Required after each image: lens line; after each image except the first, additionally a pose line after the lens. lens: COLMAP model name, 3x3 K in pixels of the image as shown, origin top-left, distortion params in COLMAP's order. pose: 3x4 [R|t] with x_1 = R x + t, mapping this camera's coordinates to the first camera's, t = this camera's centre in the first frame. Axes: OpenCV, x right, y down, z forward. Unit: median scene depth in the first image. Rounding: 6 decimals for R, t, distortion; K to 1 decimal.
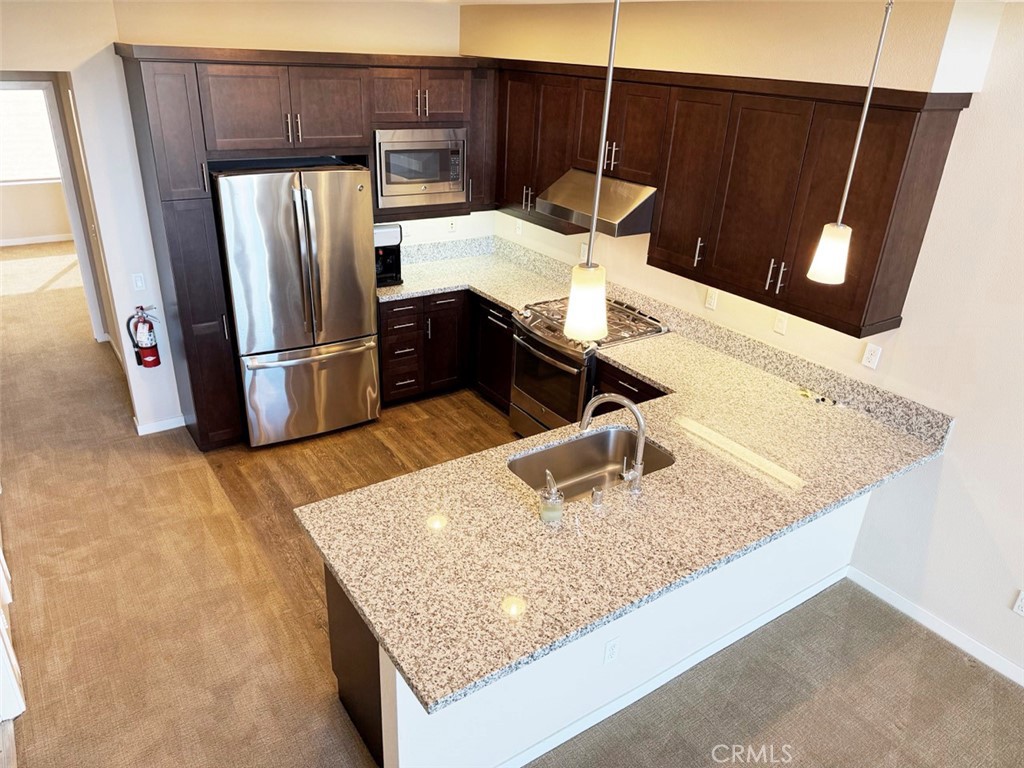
lens RADIAL K [[716.4, 0, 514.2], [0, 716.4, 387.6], [0, 0, 1]] dist [0.068741, -0.091753]
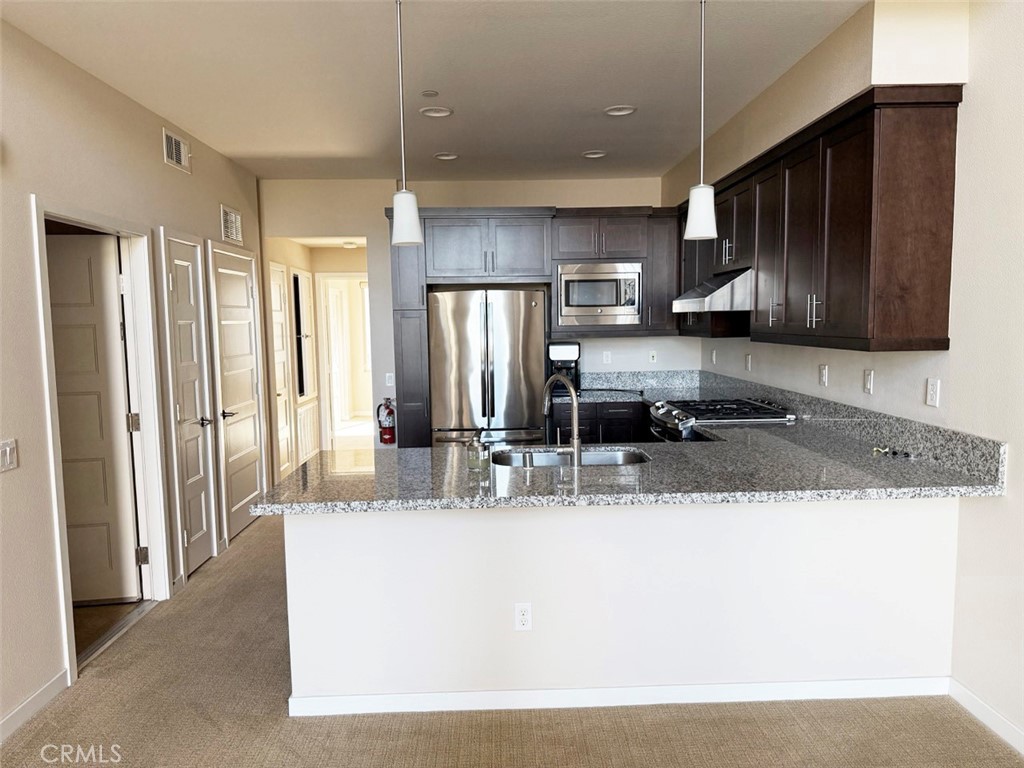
lens RADIAL K [[716.4, 0, 516.6], [0, 716.4, 383.0], [0, 0, 1]] dist [0.068741, -0.091753]
pose [[0.837075, -0.015992, -0.546854, 0.492082], [-0.180640, 0.935434, -0.303862, 0.263906], [0.516405, 0.353139, 0.780140, 0.065851]]
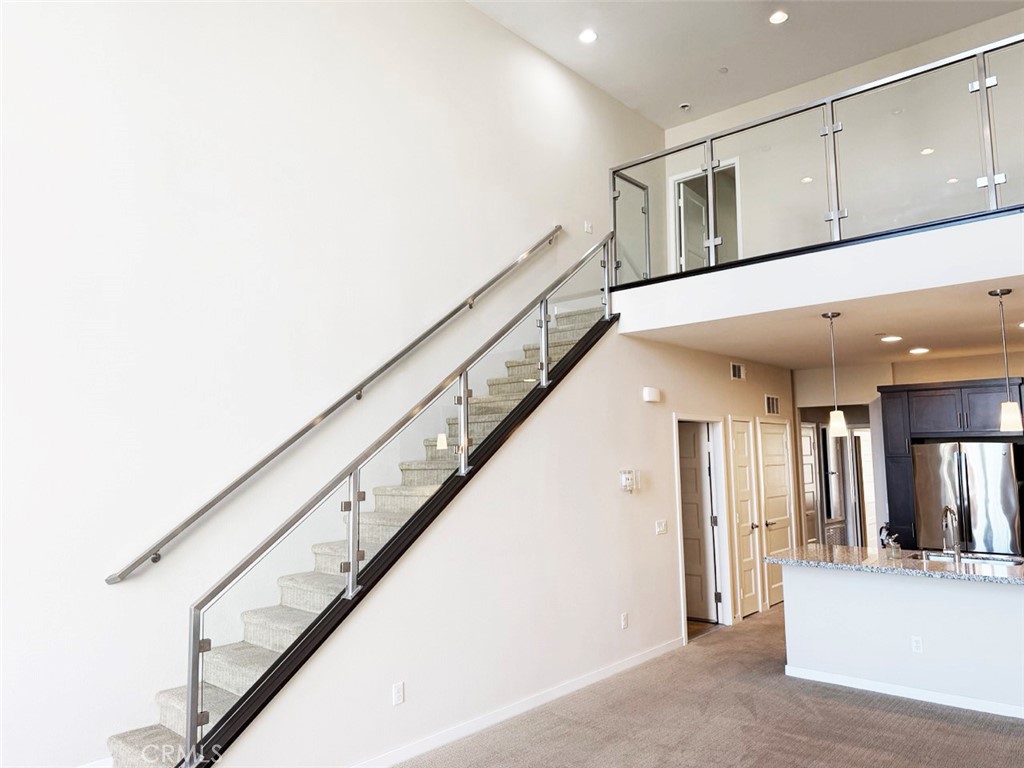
lens RADIAL K [[716.4, 0, 513.6], [0, 716.4, 384.4], [0, 0, 1]] dist [0.068741, -0.091753]
pose [[0.231888, -0.149845, -0.961132, 1.224143], [-0.392430, 0.889680, -0.233385, 0.430545], [0.890071, 0.431297, 0.147503, -0.295147]]
